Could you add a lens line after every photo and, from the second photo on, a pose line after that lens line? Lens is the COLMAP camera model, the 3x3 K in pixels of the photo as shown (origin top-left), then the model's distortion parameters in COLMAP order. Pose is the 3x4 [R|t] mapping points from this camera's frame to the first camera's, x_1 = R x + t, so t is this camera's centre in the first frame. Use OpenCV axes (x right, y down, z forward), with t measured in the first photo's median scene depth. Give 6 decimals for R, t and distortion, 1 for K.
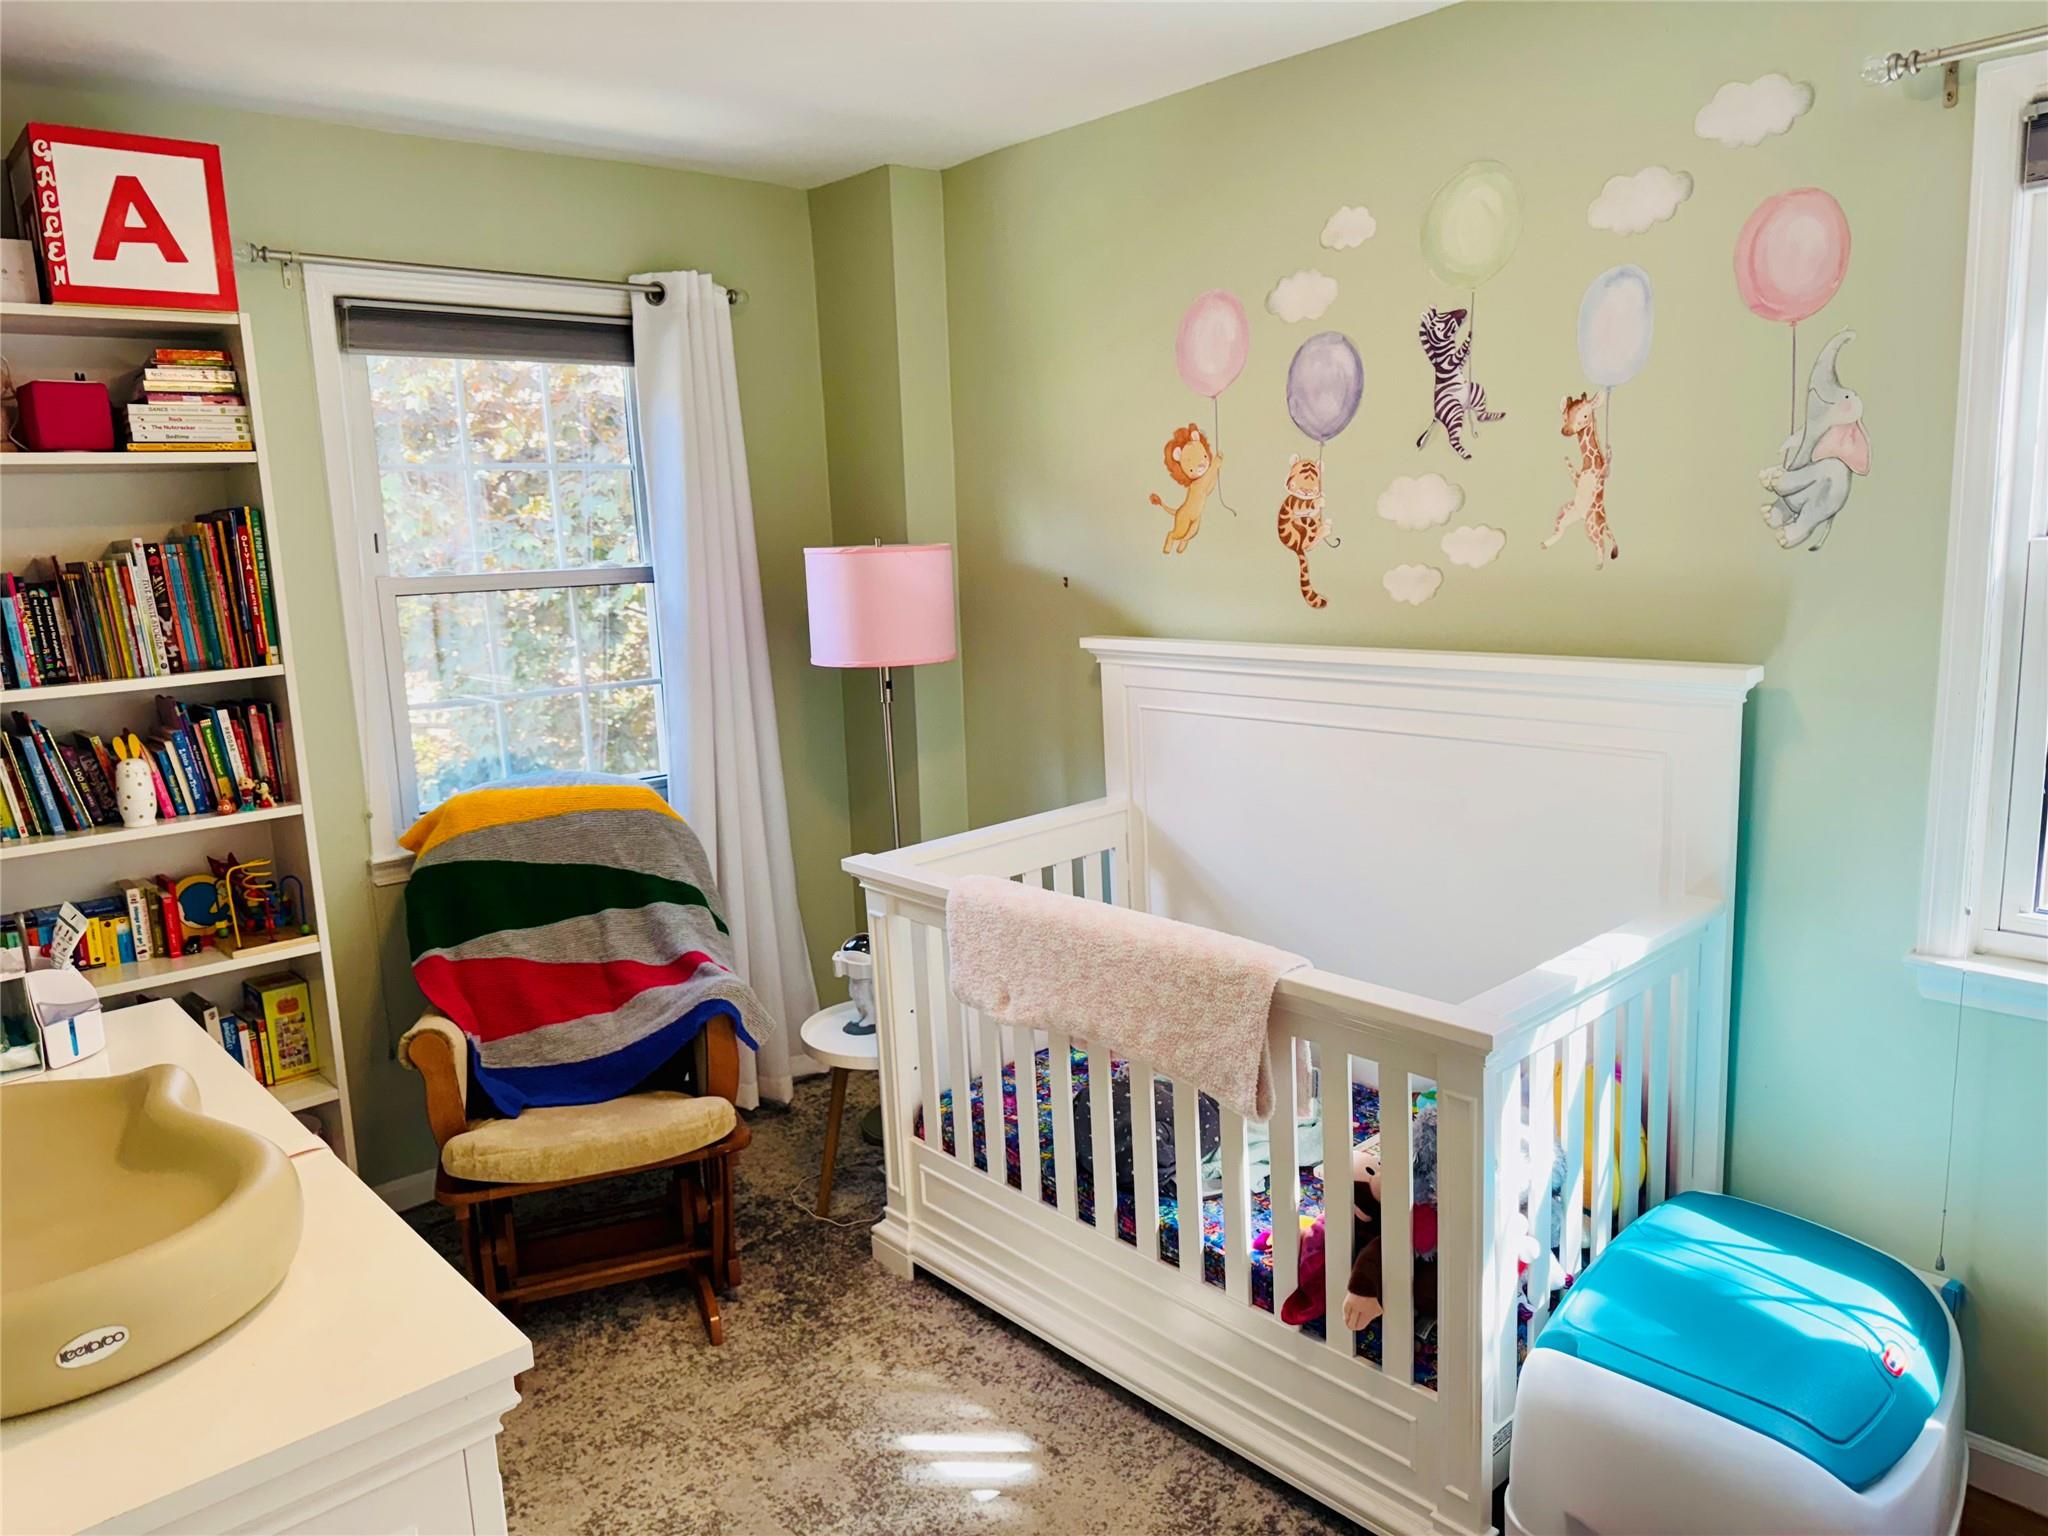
lens RADIAL K [[1439.6, 0, 1025.8], [0, 1439.6, 763.0], [0, 0, 1]] dist [0.001481, -0.008195]
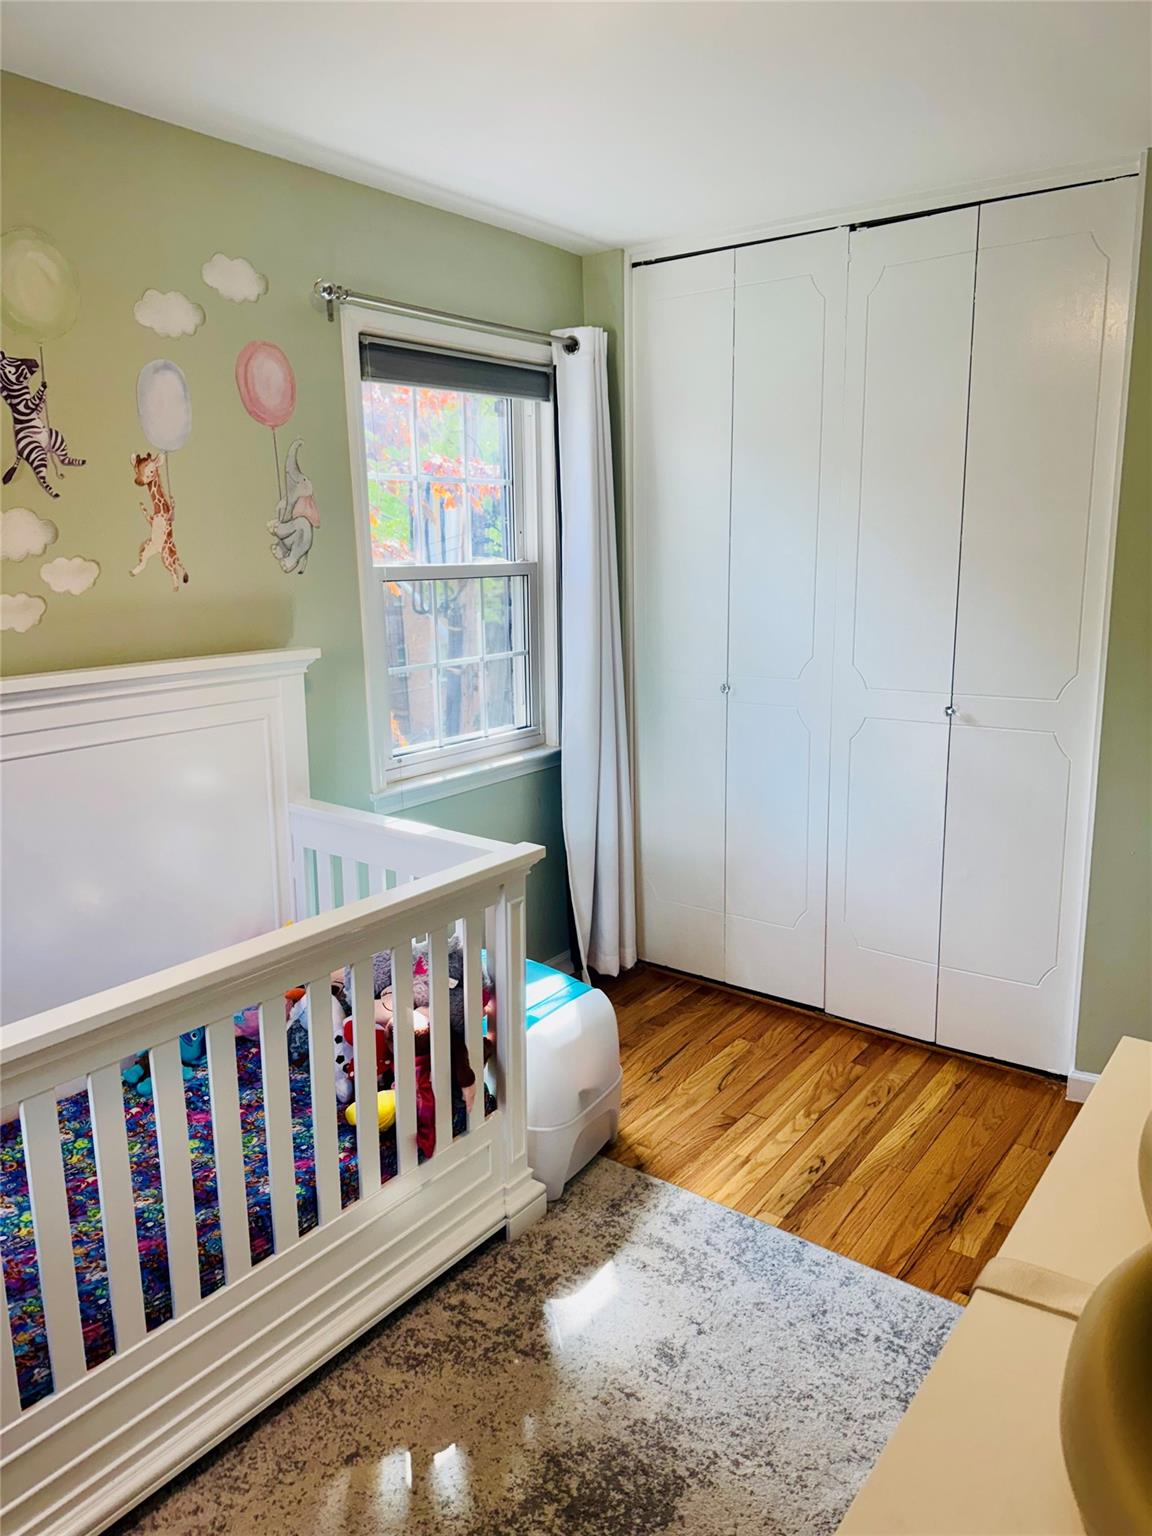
lens RADIAL K [[1079.7, 0, 577.0], [0, 1079.7, 771.3], [0, 0, 1]] dist [0.001481, -0.008195]
pose [[-0.170828, -0.152870, 0.973370, -0.648427], [0.197484, 0.962532, 0.185827, -0.087521], [-0.965307, 0.223969, -0.134238, 0.818269]]
